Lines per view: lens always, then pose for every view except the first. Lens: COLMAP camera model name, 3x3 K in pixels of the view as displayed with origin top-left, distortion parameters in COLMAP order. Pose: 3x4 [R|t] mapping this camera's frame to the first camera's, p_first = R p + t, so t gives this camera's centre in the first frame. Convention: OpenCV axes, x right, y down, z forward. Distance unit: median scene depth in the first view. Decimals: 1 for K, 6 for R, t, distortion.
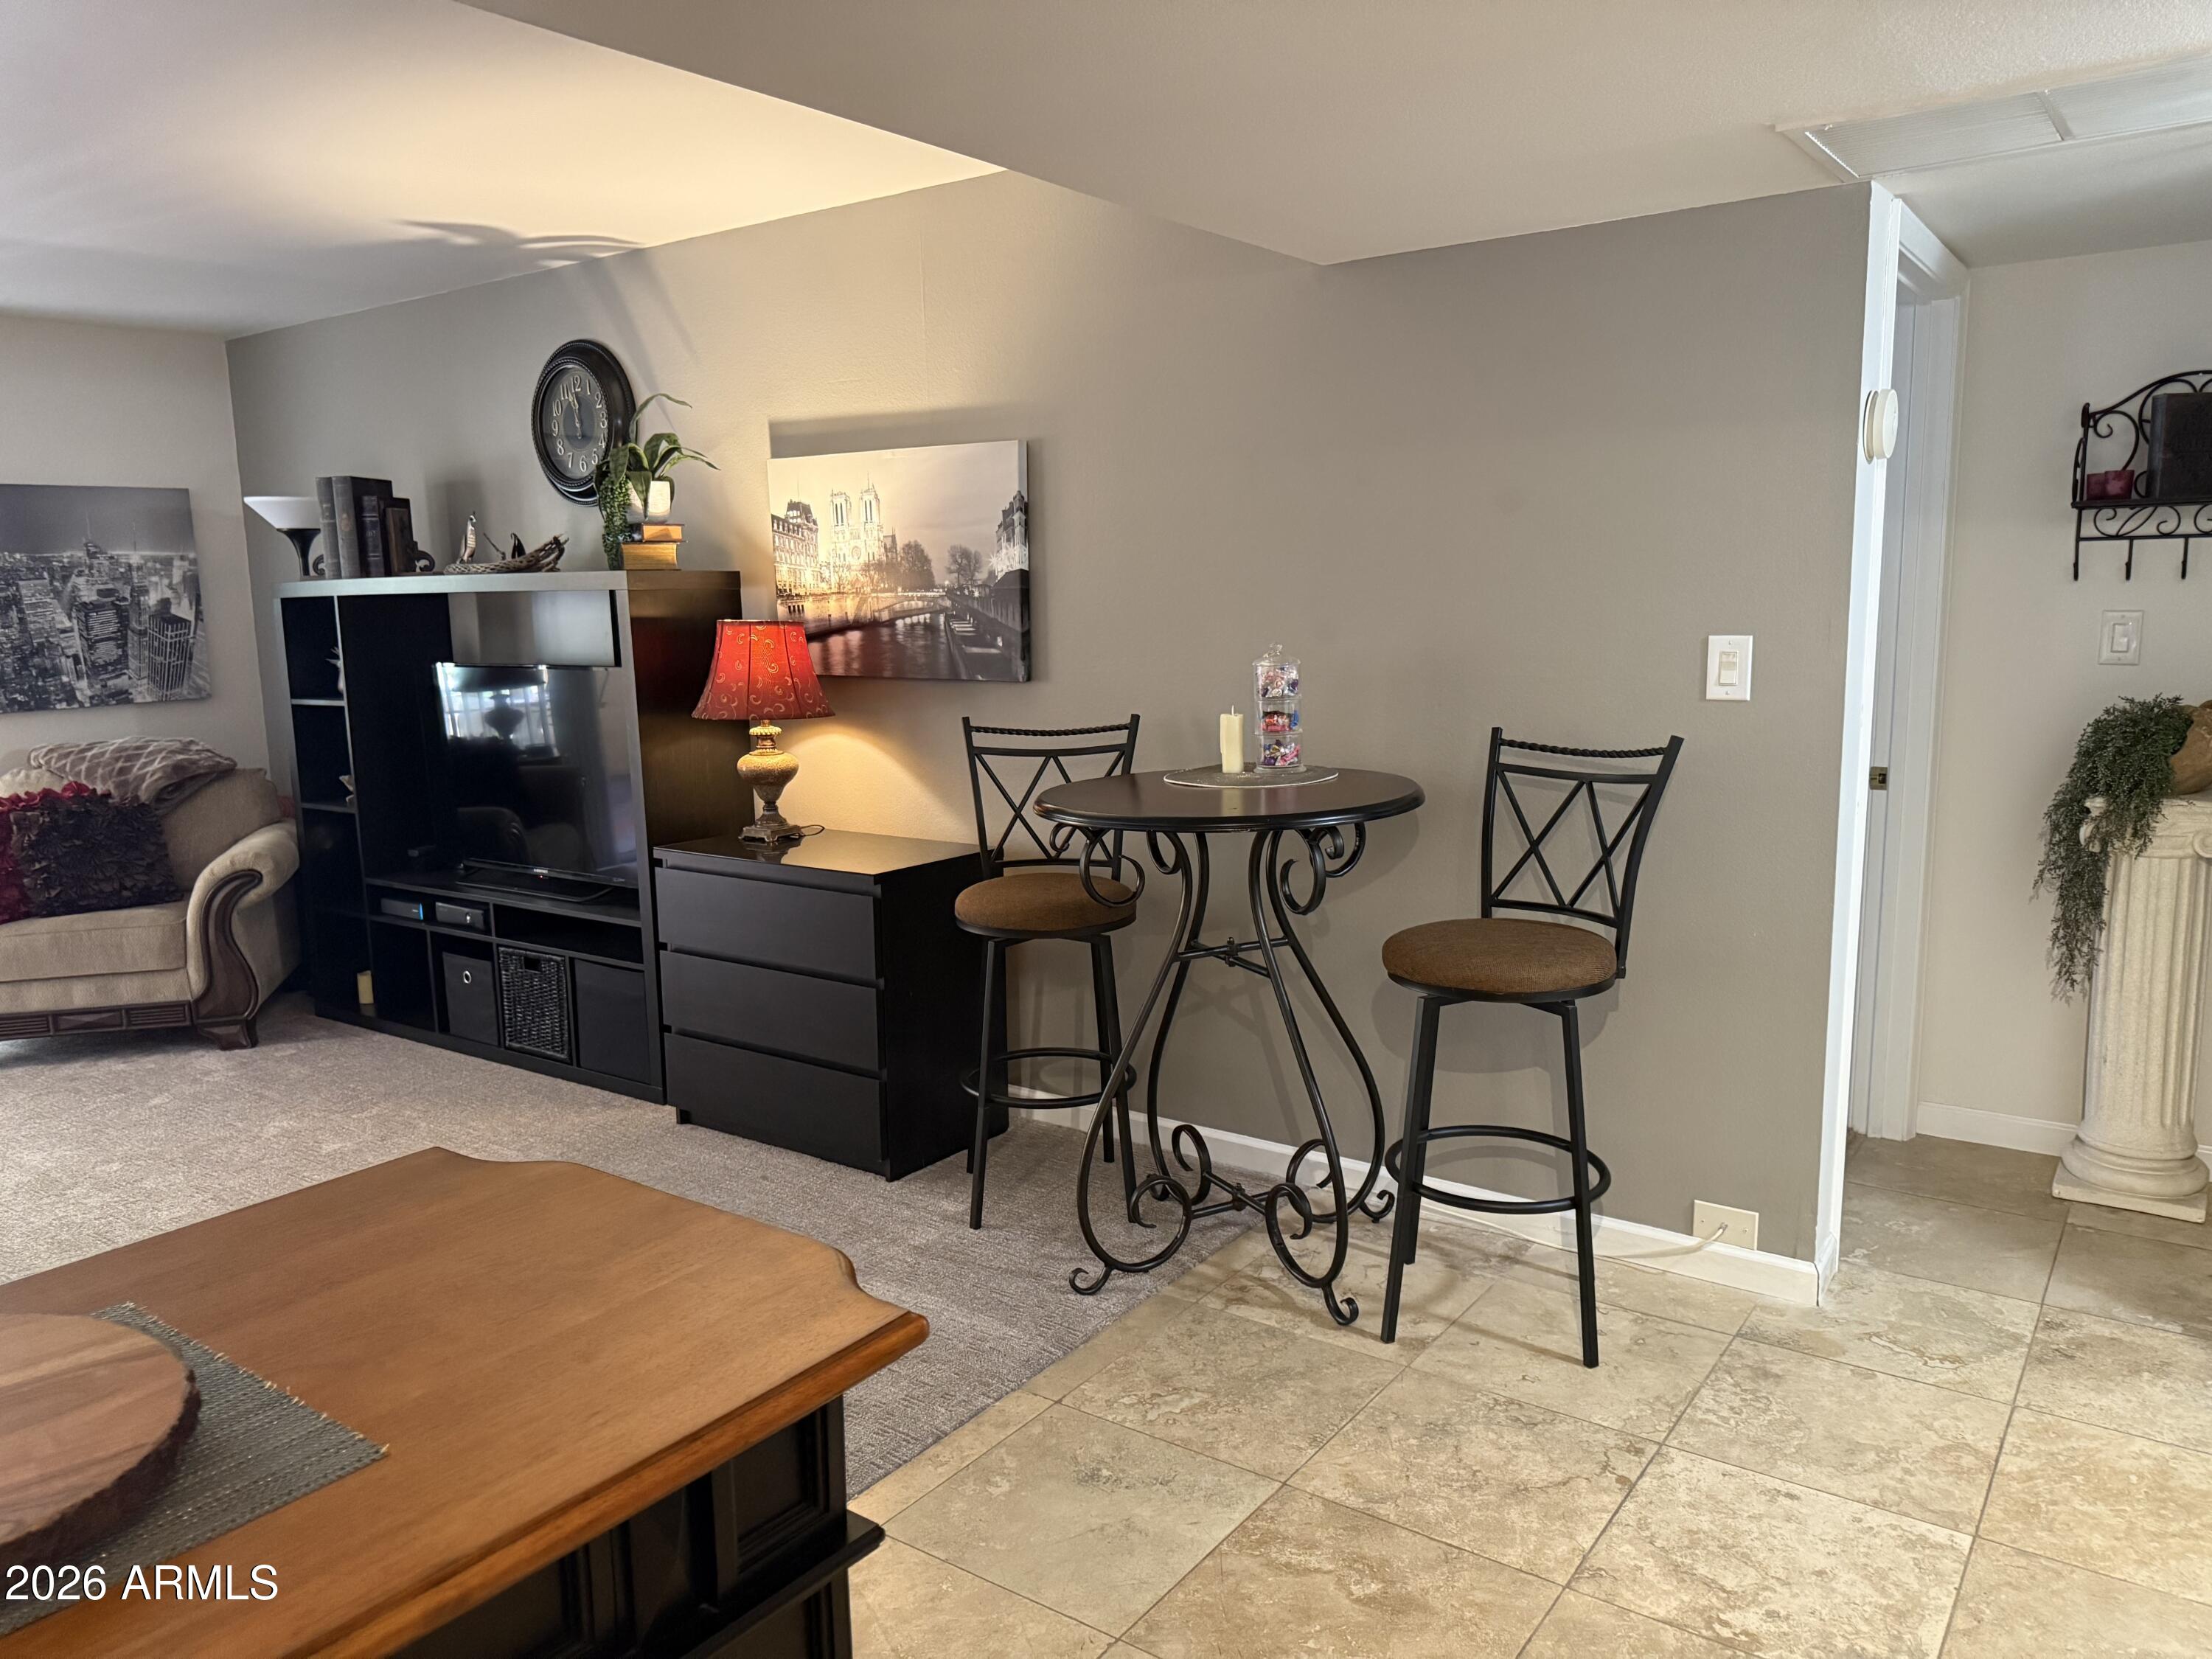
lens RADIAL K [[1531.8, 0, 1102.9], [0, 1531.8, 844.1], [0, 0, 1]] dist [0.077430, -0.110860]
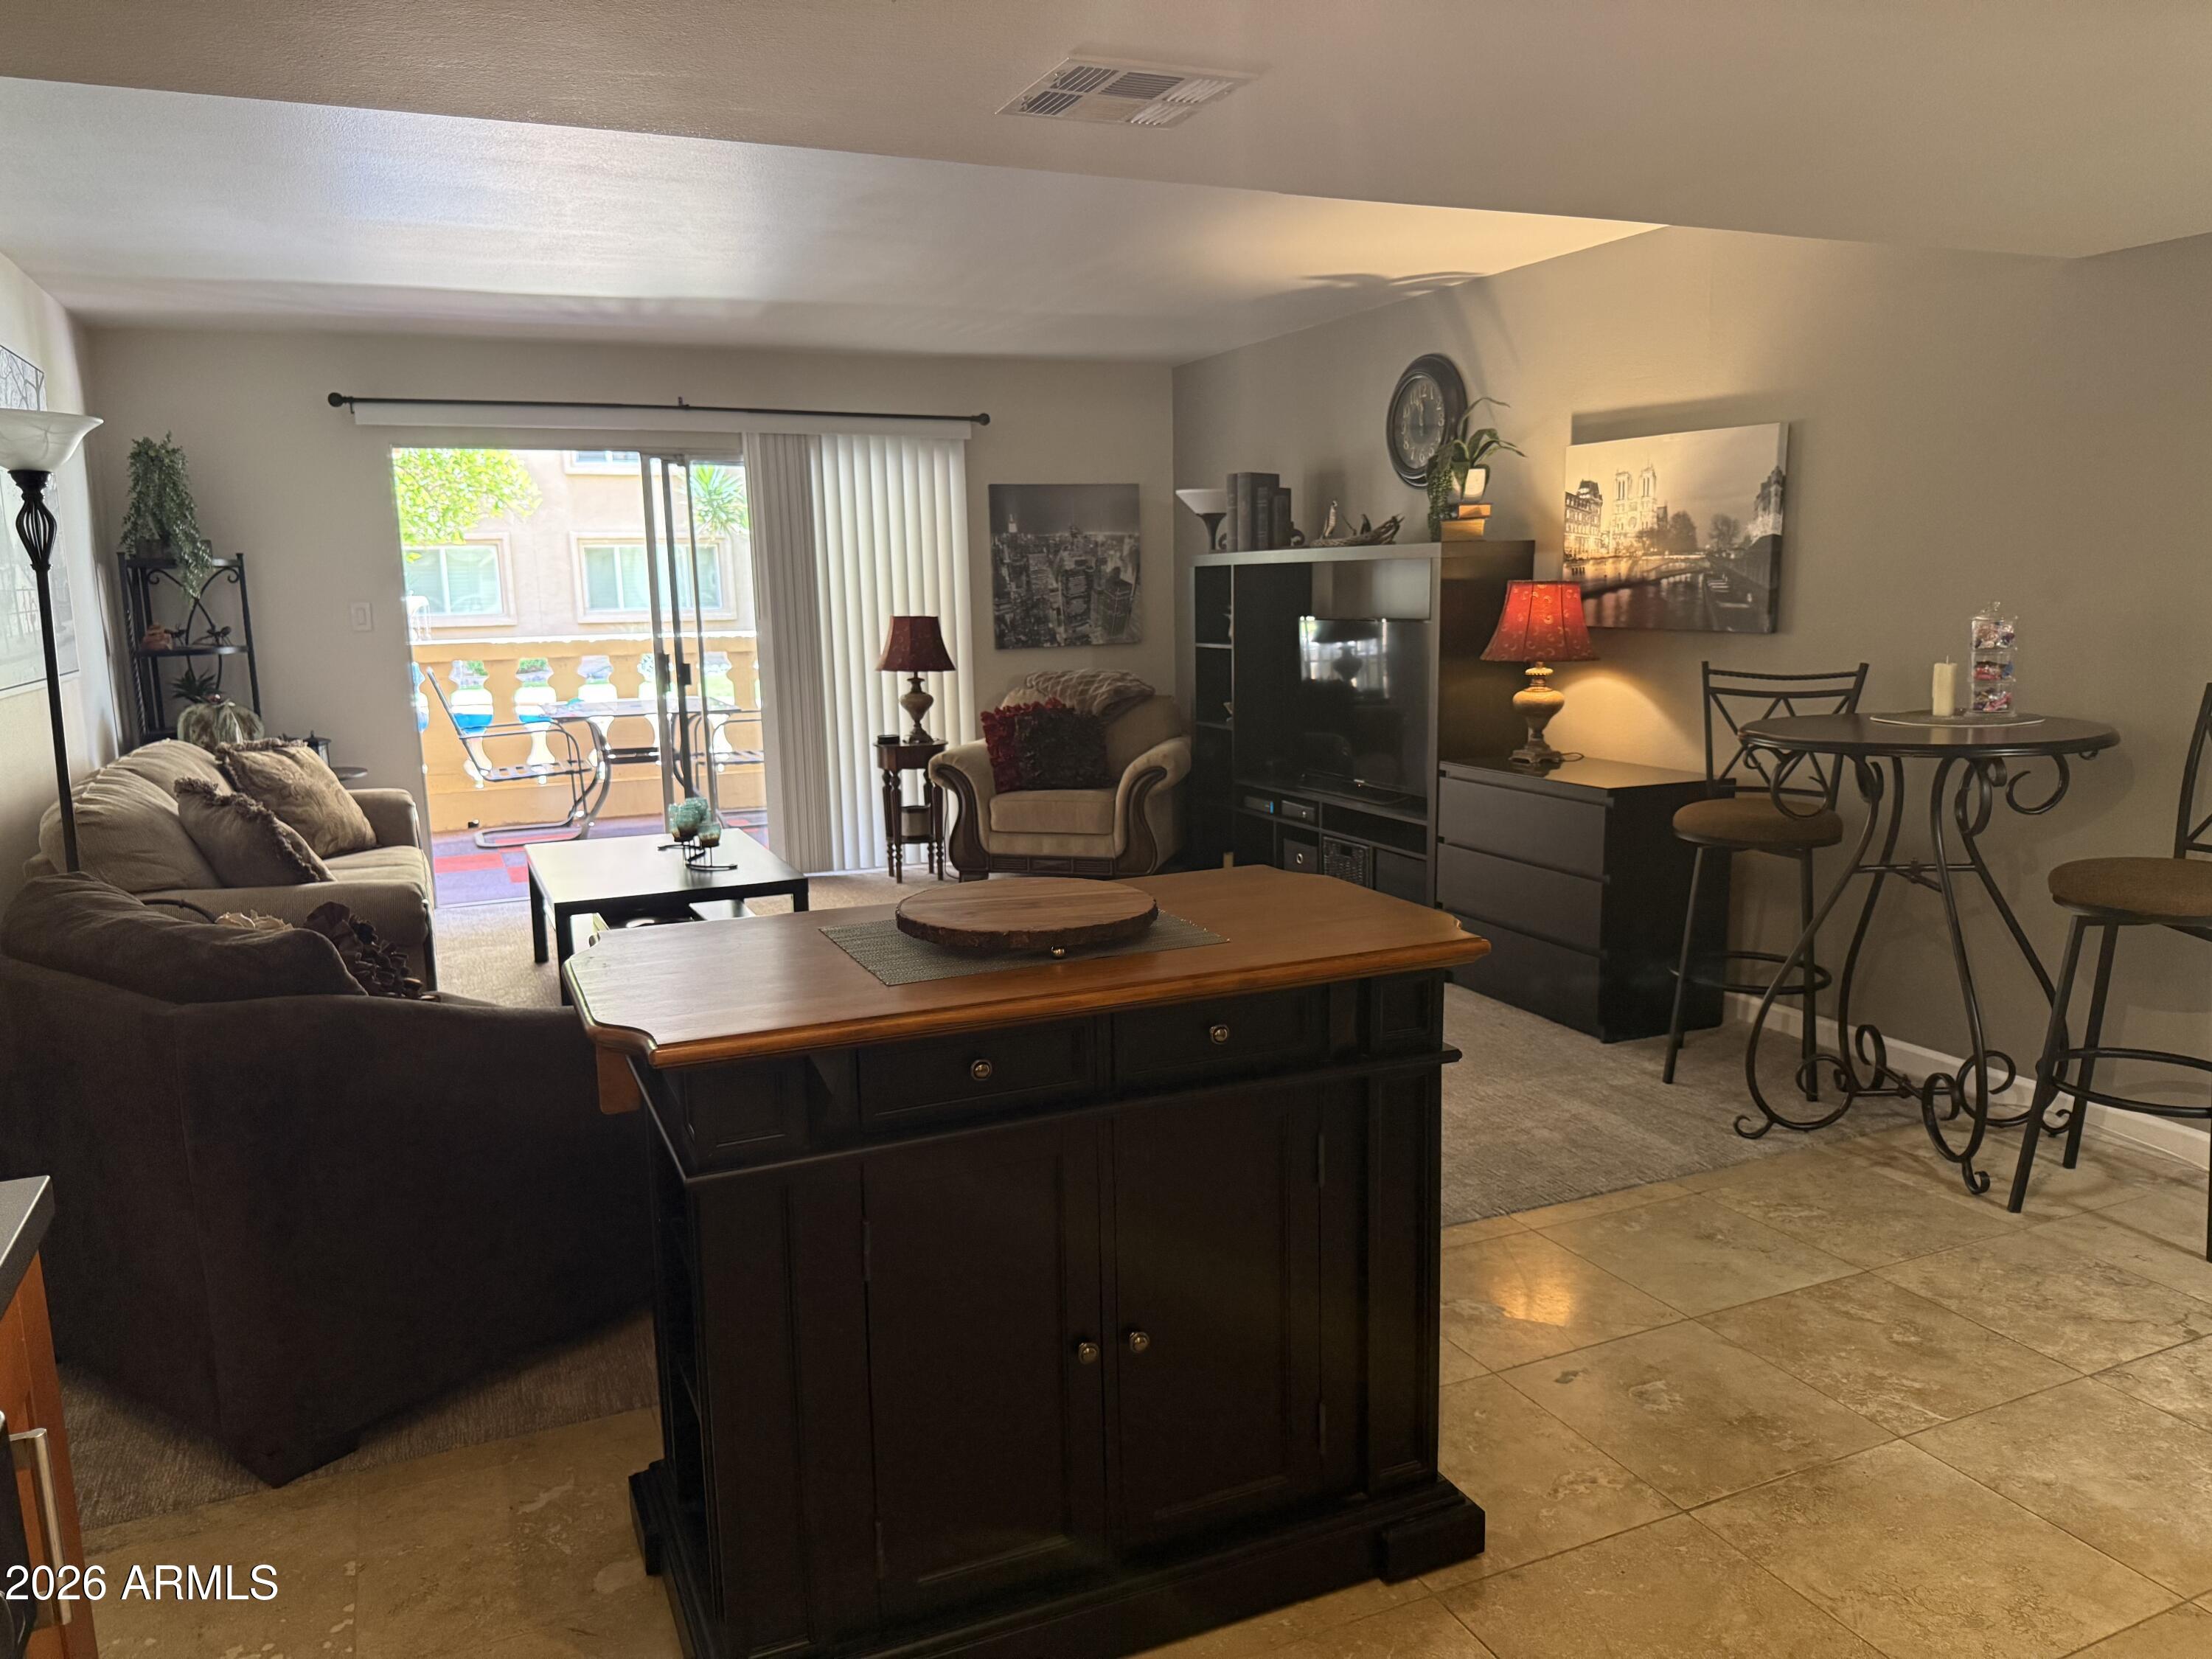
lens RADIAL K [[1531.8, 0, 1102.9], [0, 1531.8, 844.1], [0, 0, 1]] dist [0.077430, -0.110860]
pose [[0.861507, 0.087386, -0.500170, 0.104073], [-0.075507, 0.996175, 0.043989, 0.034053], [0.502100, -0.000130, 0.864809, -0.227429]]
